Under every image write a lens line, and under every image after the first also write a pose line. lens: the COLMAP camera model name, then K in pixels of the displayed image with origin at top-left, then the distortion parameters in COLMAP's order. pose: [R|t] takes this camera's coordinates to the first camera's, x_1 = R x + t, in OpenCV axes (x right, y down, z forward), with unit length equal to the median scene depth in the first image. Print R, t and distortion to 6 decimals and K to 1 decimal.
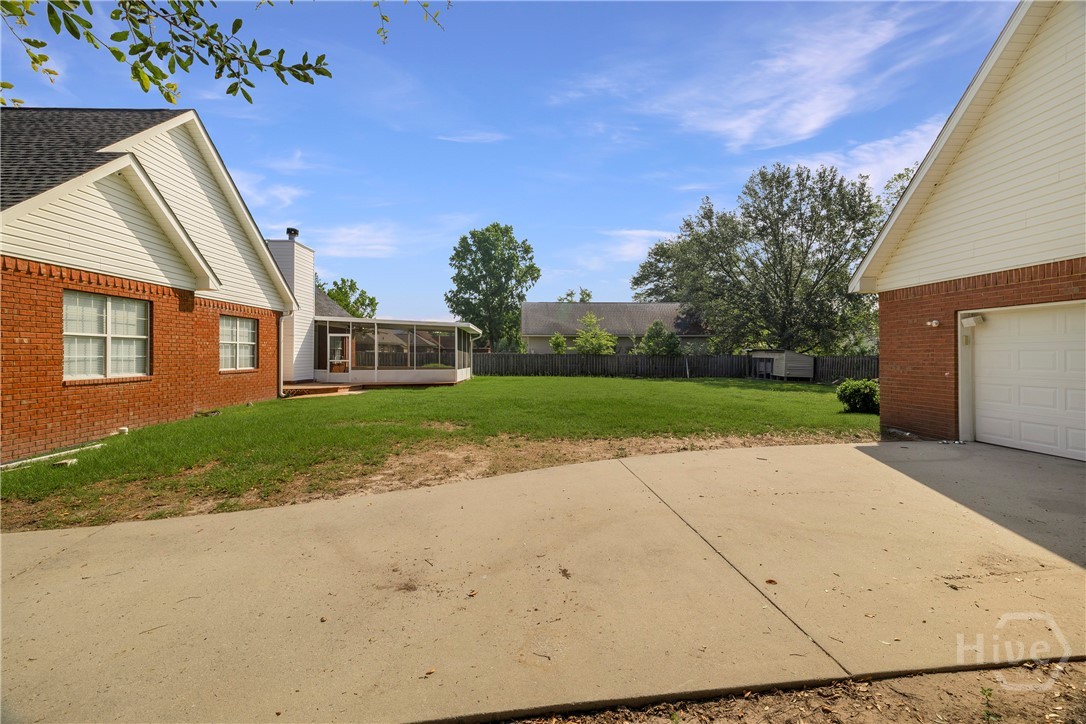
lens RADIAL K [[465.7, 0, 543.0], [0, 465.7, 362.0], [0, 0, 1]] dist [0.000167, -0.000026]
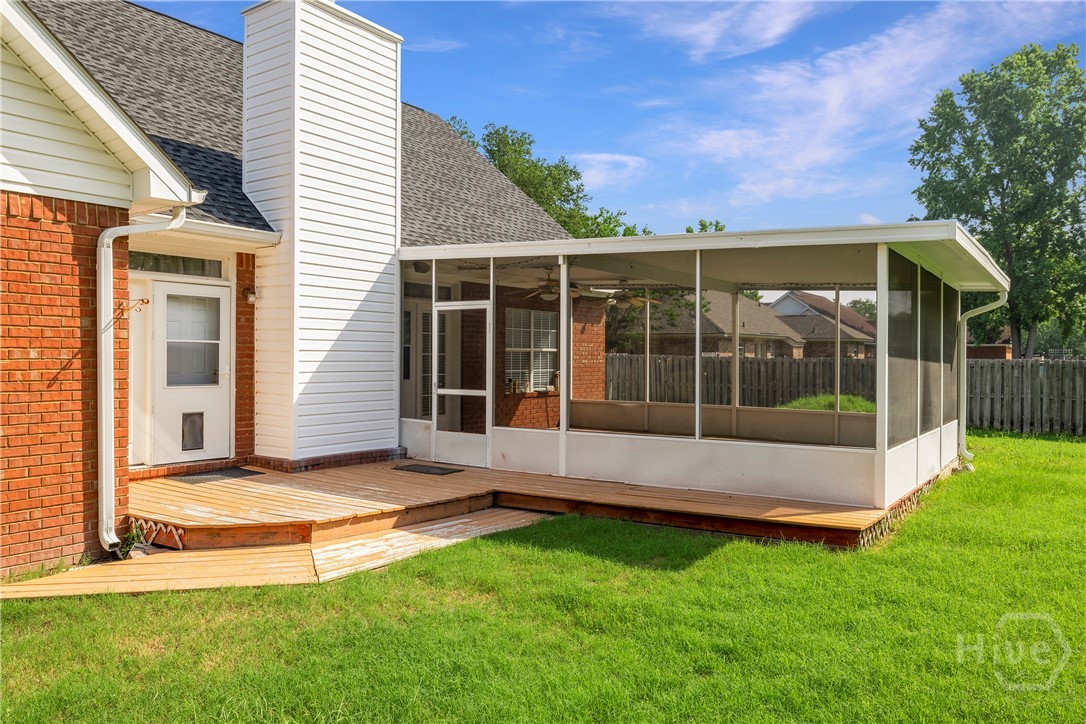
lens RADIAL K [[771.2, 0, 543.0], [0, 771.2, 362.0], [0, 0, 1]] dist [-0.000663, -0.001402]
pose [[0.796086, 0.005515, -0.605158, -0.029437], [-0.011155, 0.999922, -0.005562, -0.005858], [0.605080, 0.011178, 0.796086, 0.190801]]
